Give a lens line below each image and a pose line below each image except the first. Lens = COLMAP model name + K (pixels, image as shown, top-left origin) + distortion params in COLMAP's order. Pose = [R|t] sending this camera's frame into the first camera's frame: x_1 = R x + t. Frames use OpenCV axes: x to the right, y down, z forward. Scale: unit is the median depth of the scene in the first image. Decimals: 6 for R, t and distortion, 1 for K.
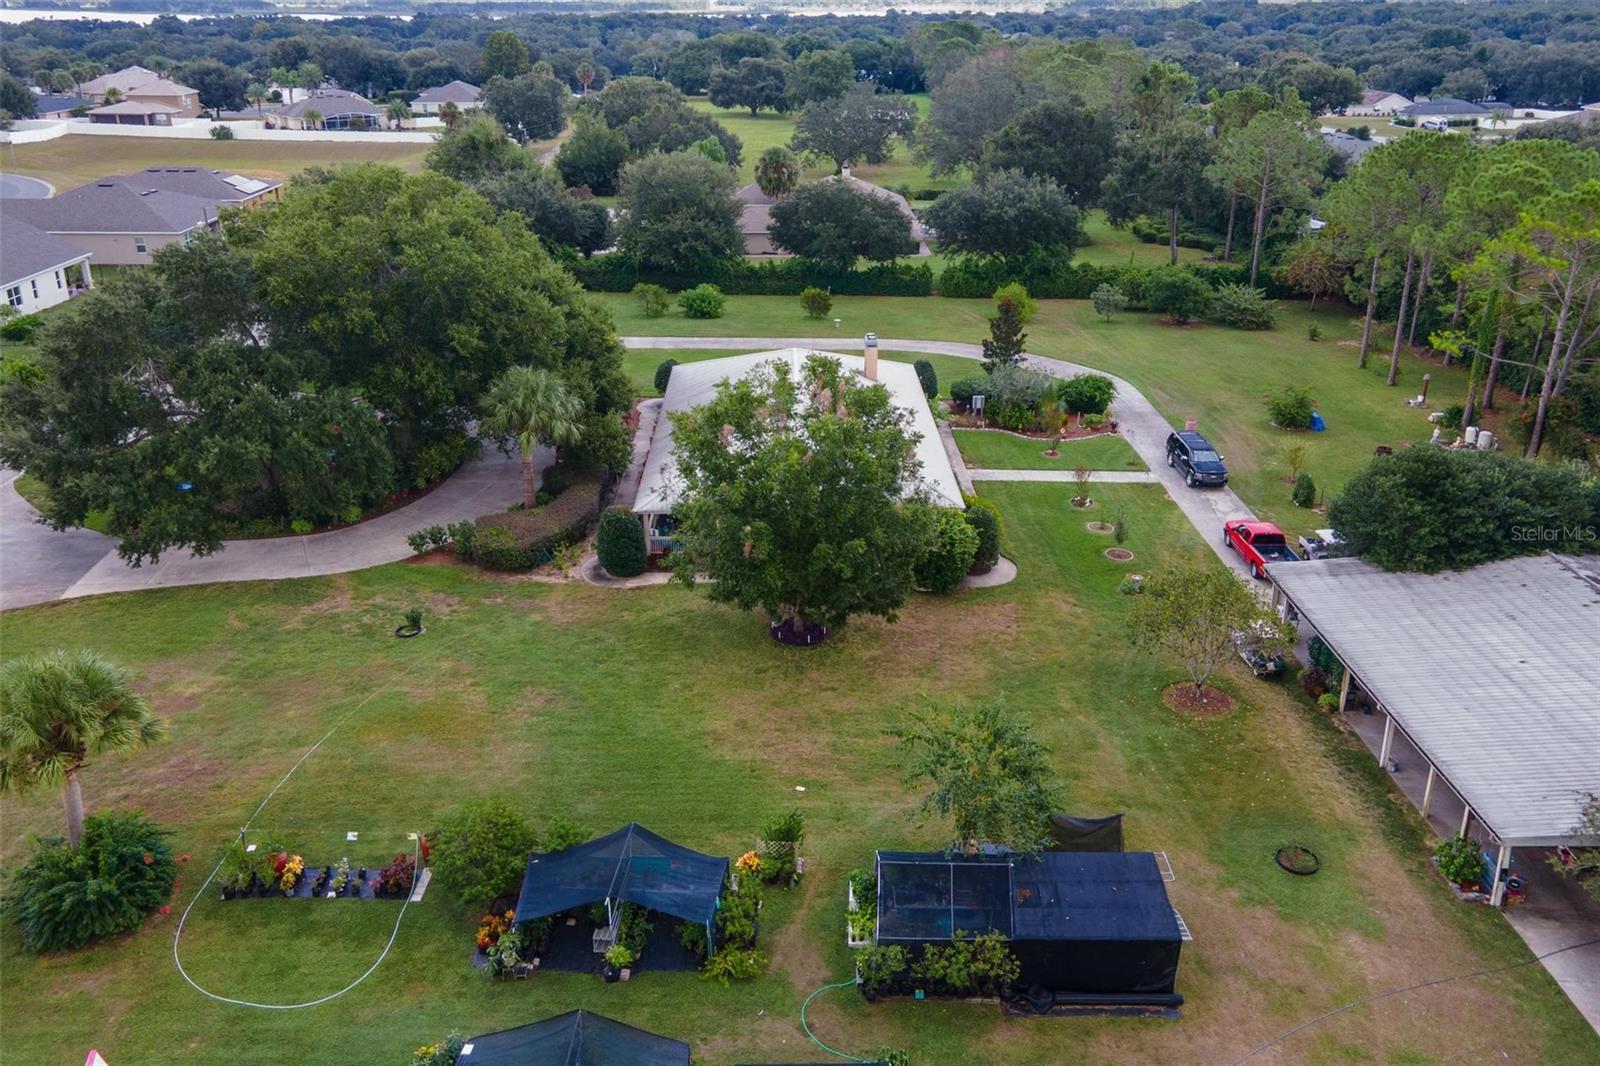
lens RADIAL K [[1274.1, 0, 800.0], [0, 1274.1, 533.0], [0, 0, 1]] dist [0.064539, 0.003018]
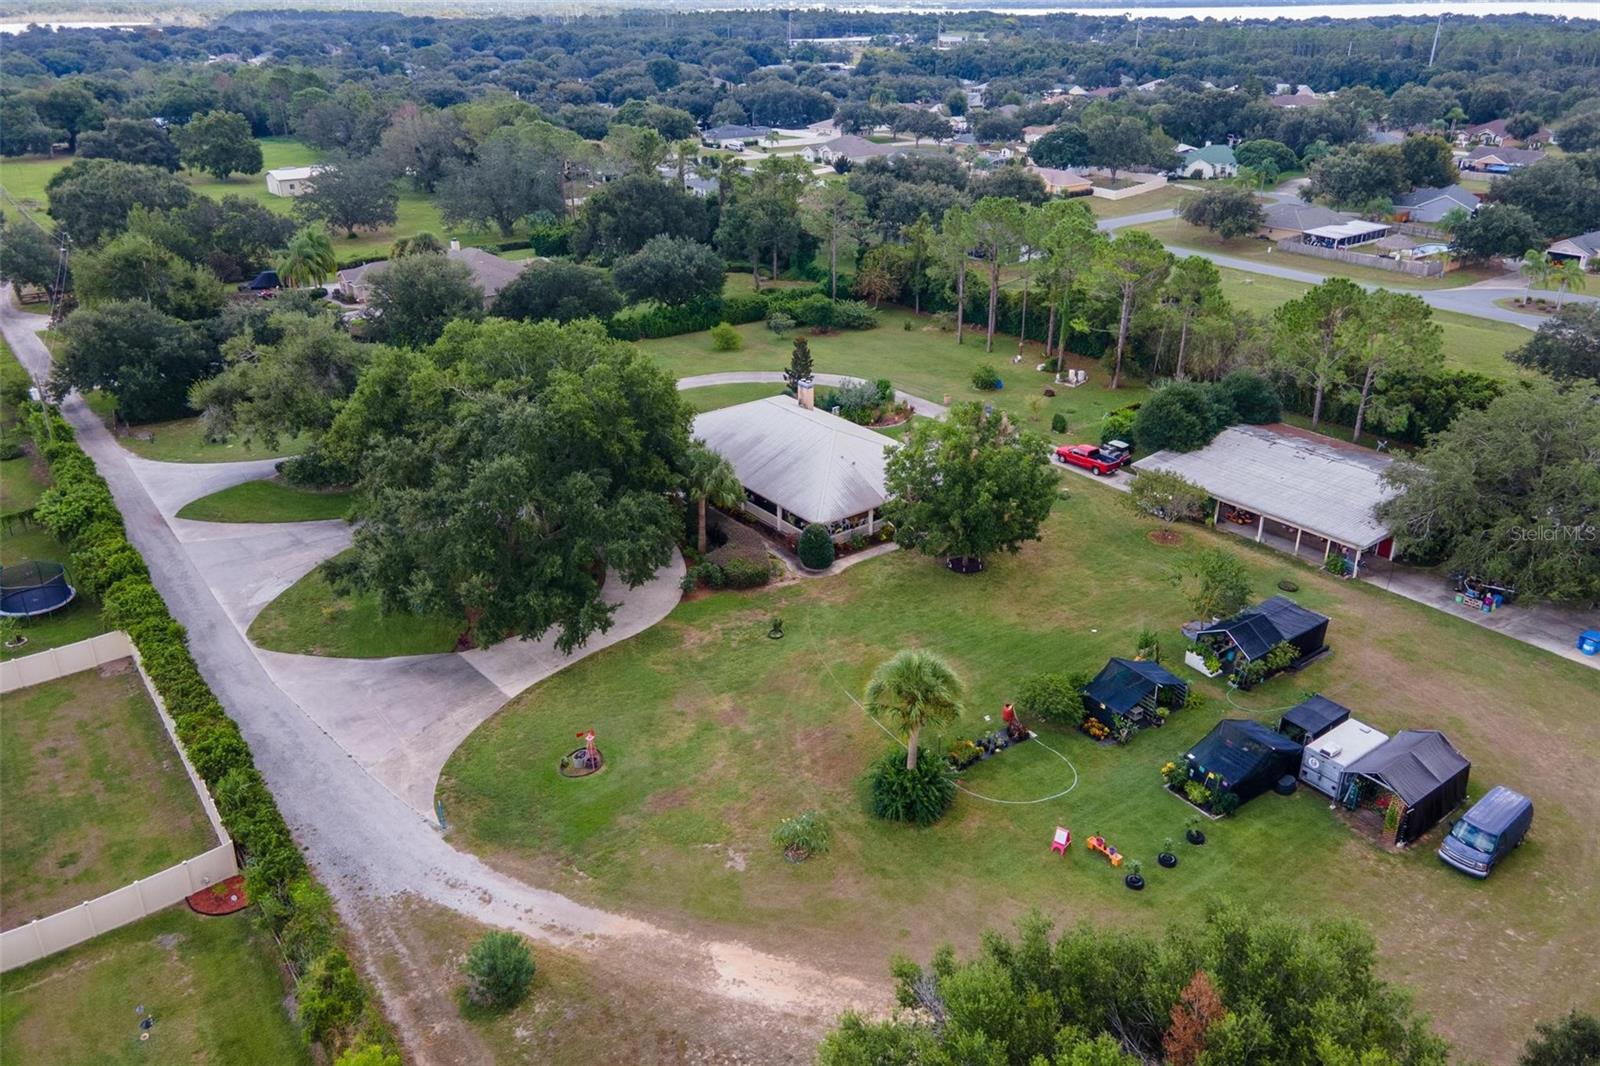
lens RADIAL K [[1168.5, 0, 800.0], [0, 1168.5, 533.0], [0, 0, 1]] dist [0.034587, 0.006569]
pose [[0.808540, -0.255862, 0.529903, -0.484523], [0.239515, 0.965646, 0.100800, -0.084621], [-0.537489, 0.045419, 0.842046, -0.082844]]
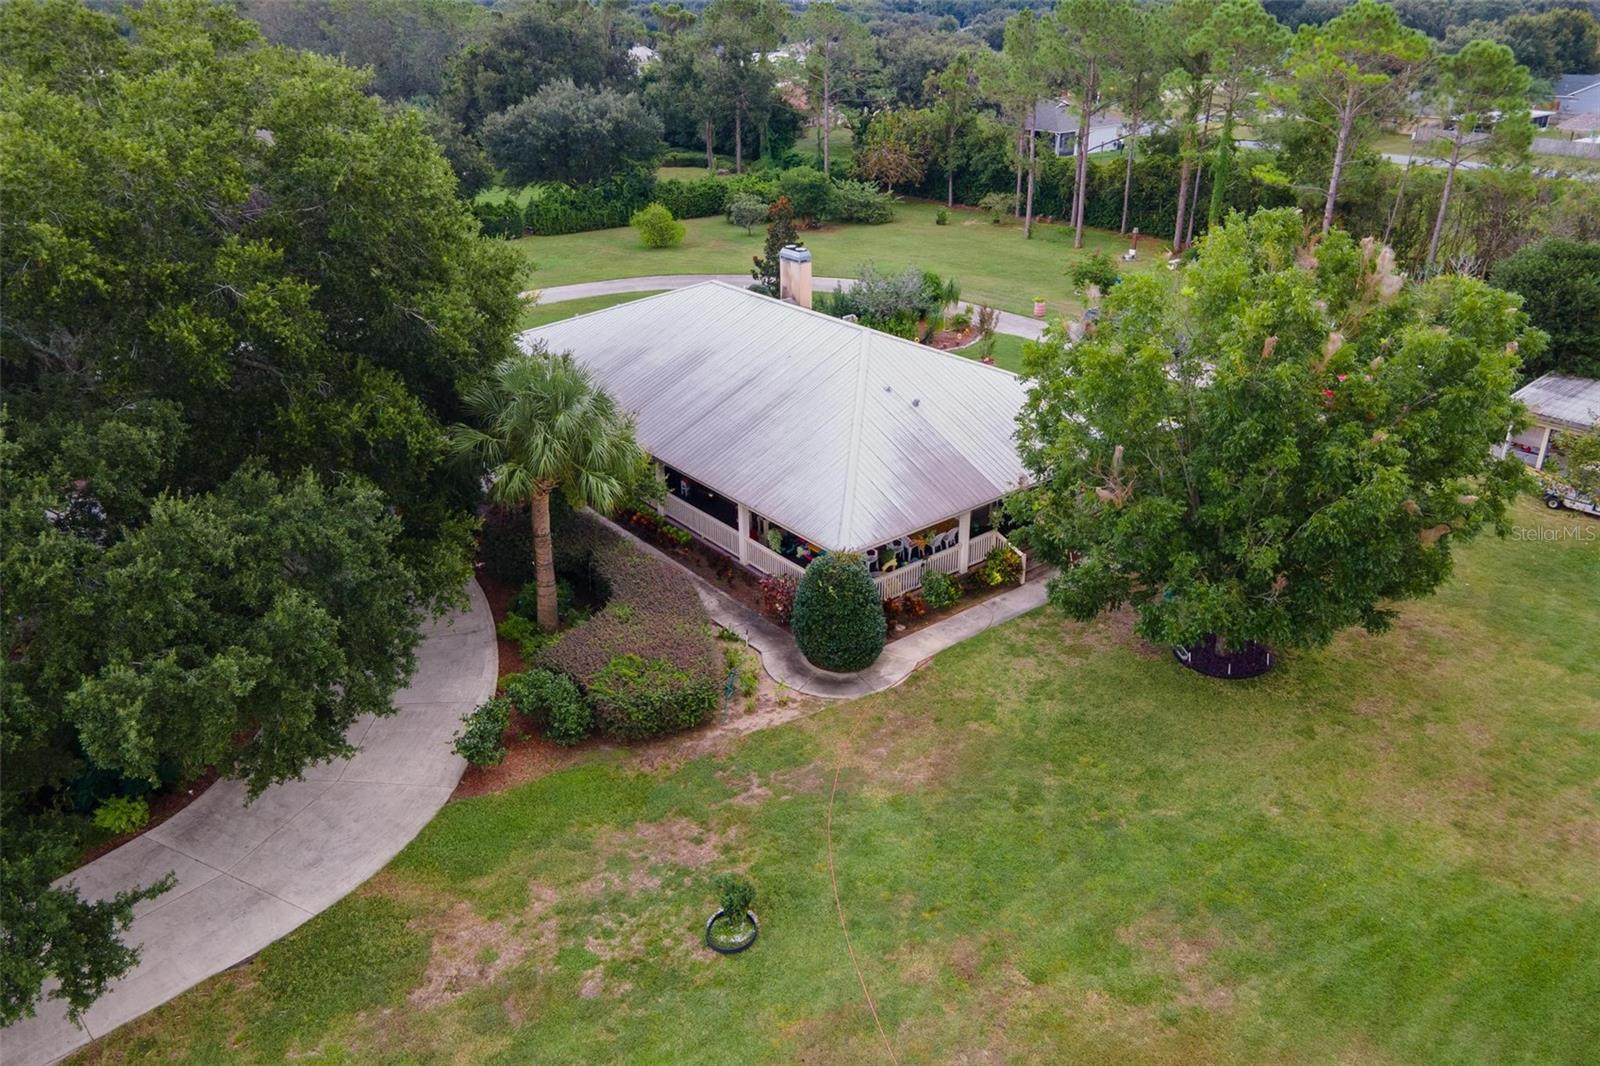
lens RADIAL K [[1168.5, 0, 800.0], [0, 1168.5, 533.0], [0, 0, 1]] dist [0.034587, 0.006569]
pose [[0.792608, -0.274249, 0.544572, -0.239807], [0.250503, 0.960745, 0.119237, -0.053728], [-0.555896, 0.041909, 0.830195, 0.309438]]
